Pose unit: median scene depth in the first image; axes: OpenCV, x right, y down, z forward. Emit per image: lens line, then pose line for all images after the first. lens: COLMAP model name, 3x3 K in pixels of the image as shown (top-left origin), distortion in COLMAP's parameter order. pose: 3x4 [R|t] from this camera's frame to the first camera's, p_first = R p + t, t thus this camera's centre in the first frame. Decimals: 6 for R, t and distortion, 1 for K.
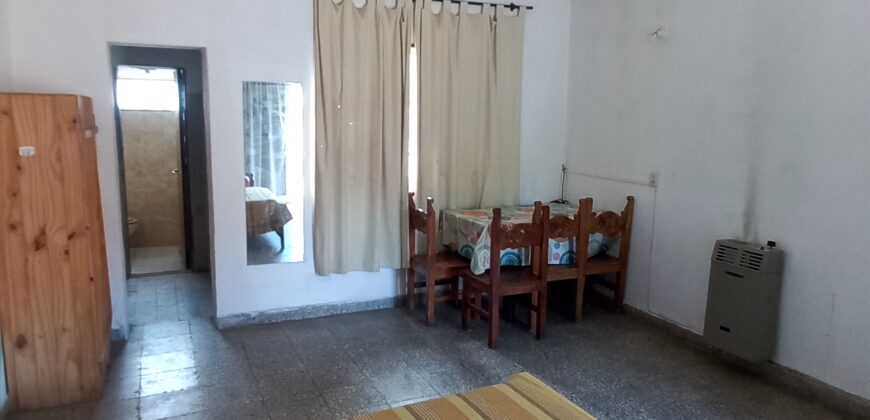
lens RADIAL K [[620.6, 0, 439.1], [0, 620.6, 205.9], [0, 0, 1]] dist [0.039804, 0.003447]
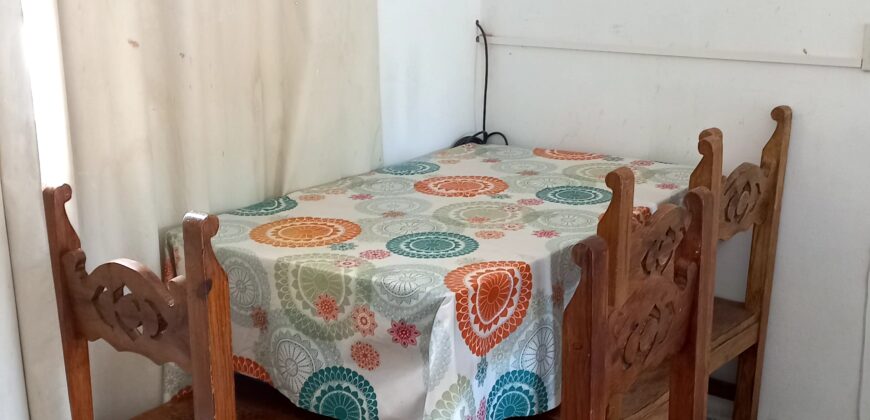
lens RADIAL K [[1123.9, 0, 433.3], [0, 1123.9, 209.3], [0, 0, 1]] dist [0.136497, 0.000000]
pose [[0.874140, -0.146702, 0.462987, -0.125996], [0.099530, 0.987167, 0.124877, -0.056383], [-0.475366, -0.063079, 0.877524, 0.600612]]
